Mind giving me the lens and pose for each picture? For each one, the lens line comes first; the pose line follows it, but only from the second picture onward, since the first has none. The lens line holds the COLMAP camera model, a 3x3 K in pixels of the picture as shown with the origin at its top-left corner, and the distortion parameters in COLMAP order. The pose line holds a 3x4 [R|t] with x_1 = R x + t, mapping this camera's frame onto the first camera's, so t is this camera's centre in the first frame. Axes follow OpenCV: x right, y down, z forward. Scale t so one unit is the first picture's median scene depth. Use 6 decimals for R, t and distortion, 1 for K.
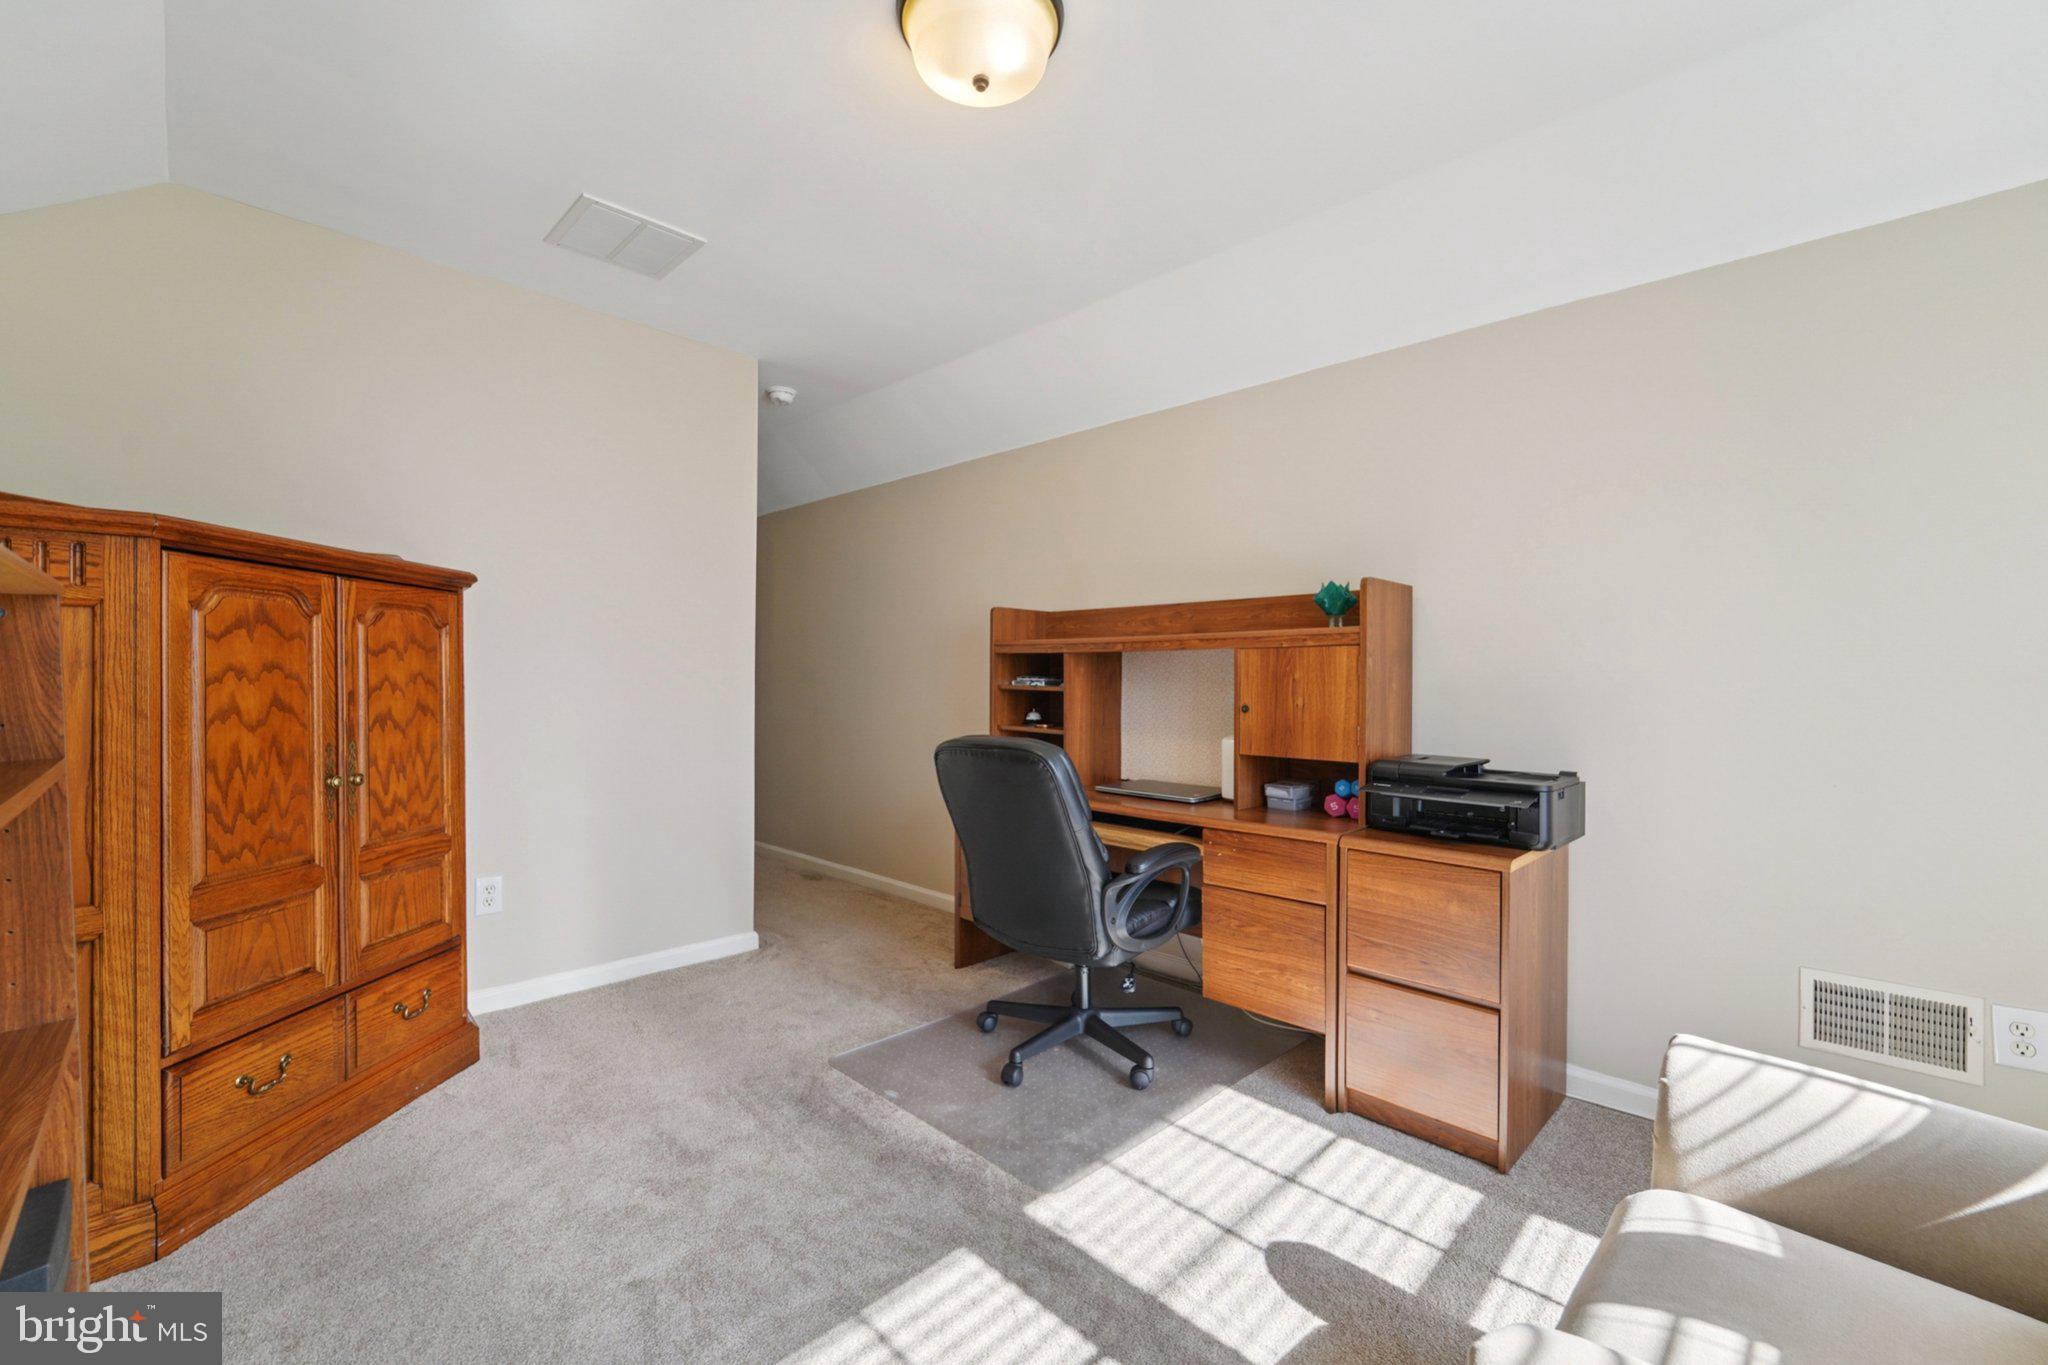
lens RADIAL K [[832.4, 0, 1030.0], [0, 832.4, 683.7], [0, 0, 1]] dist [-0.006755, -0.001887]
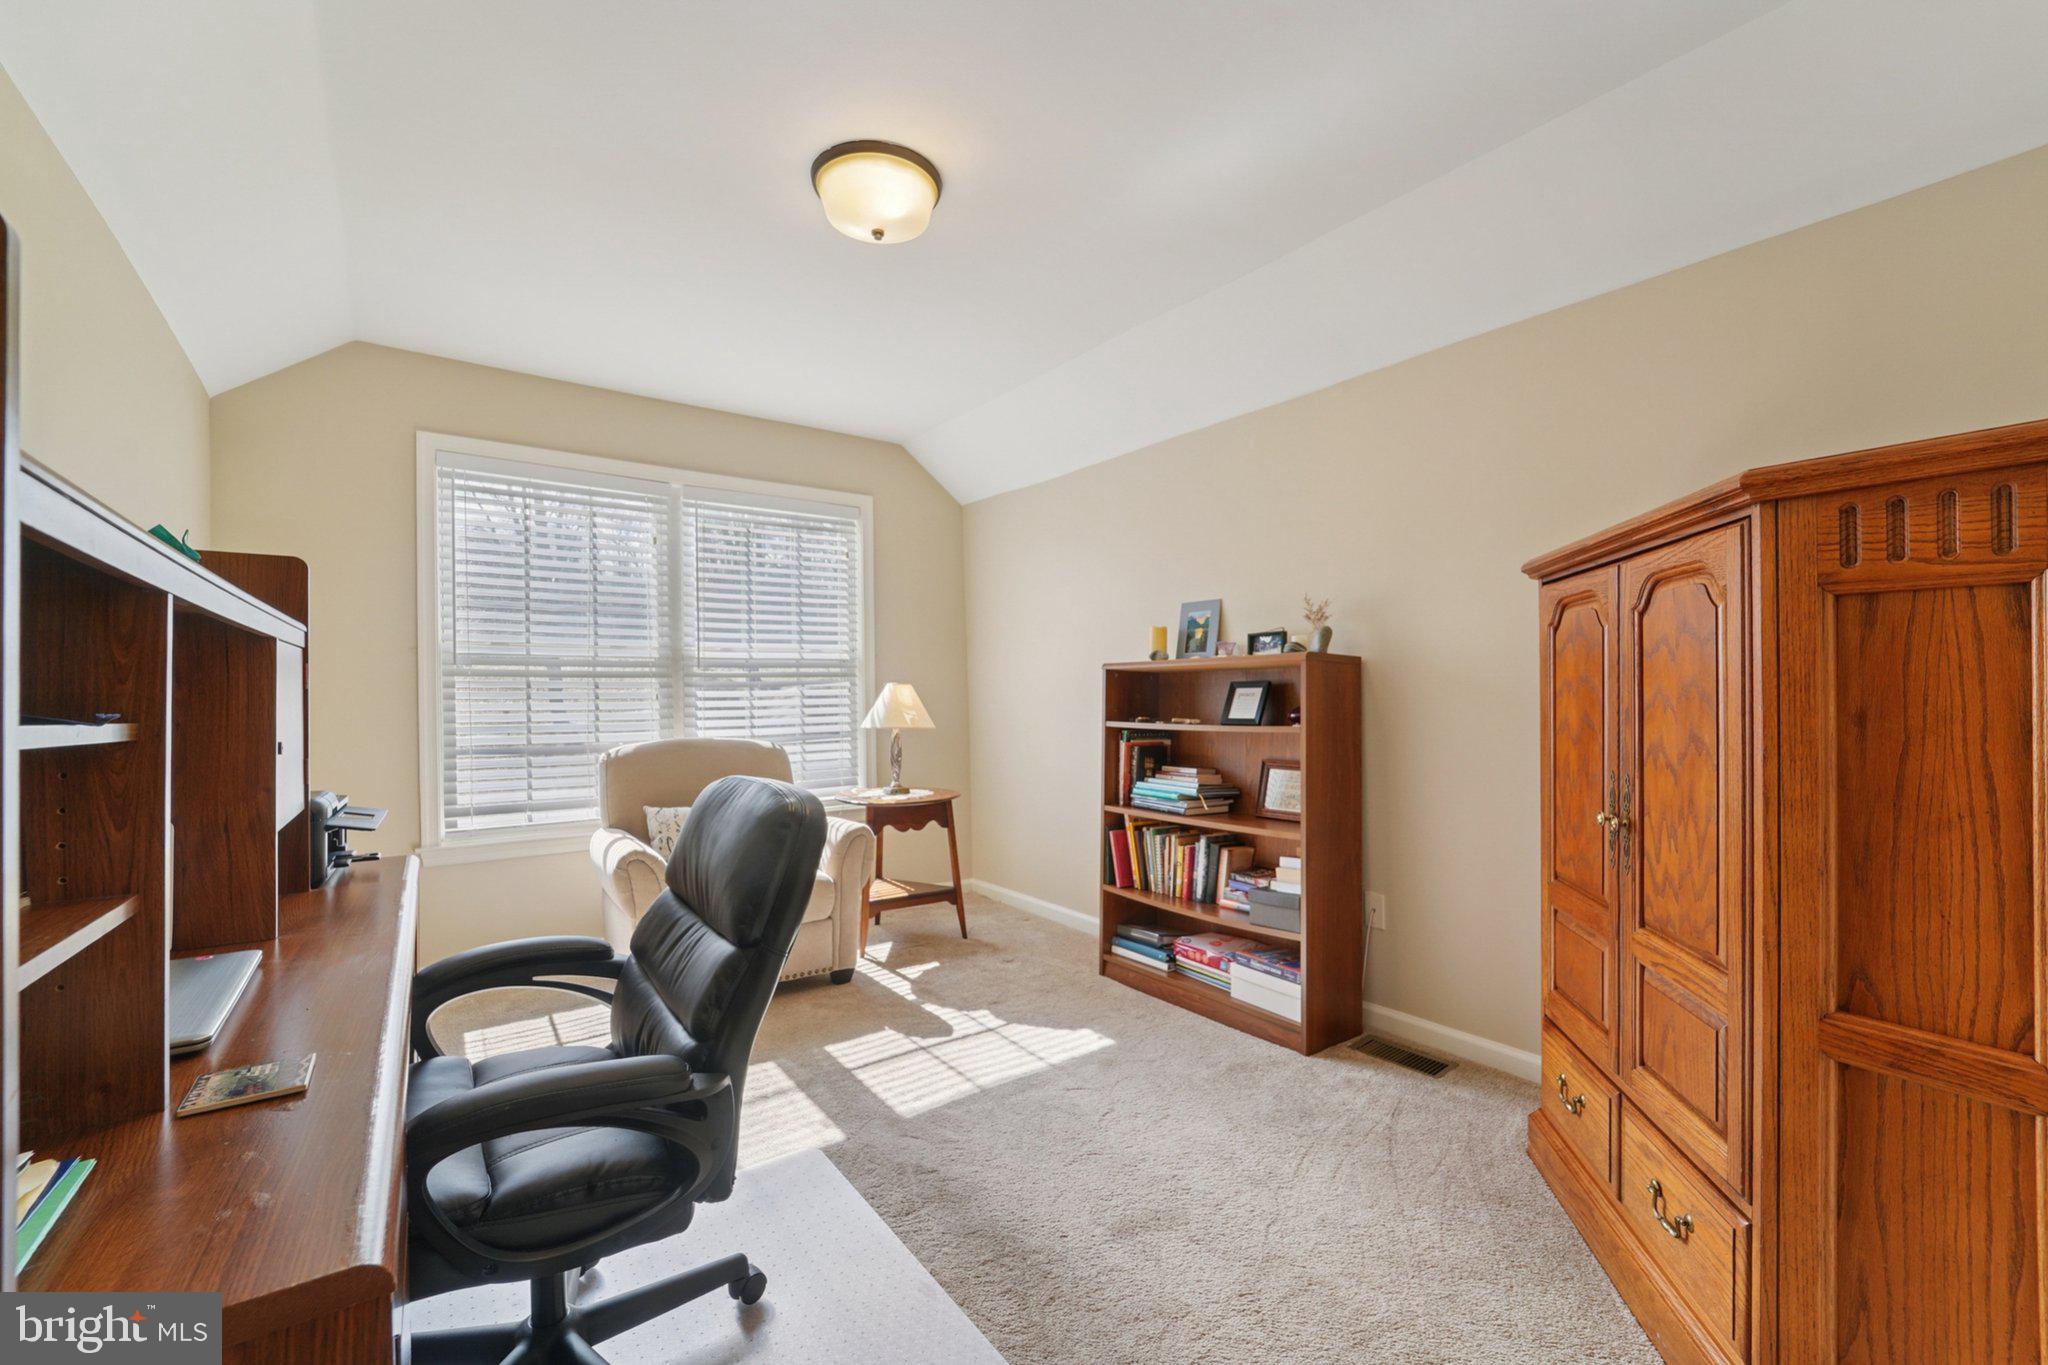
lens RADIAL K [[832.4, 0, 1022.3], [0, 832.4, 694.1], [0, 0, 1]] dist [-0.006755, -0.001887]
pose [[-0.986564, 0.015371, 0.162650, -0.512567], [0.014735, 0.999878, -0.005112, -0.011415], [-0.162709, -0.002647, -0.986671, 2.333332]]
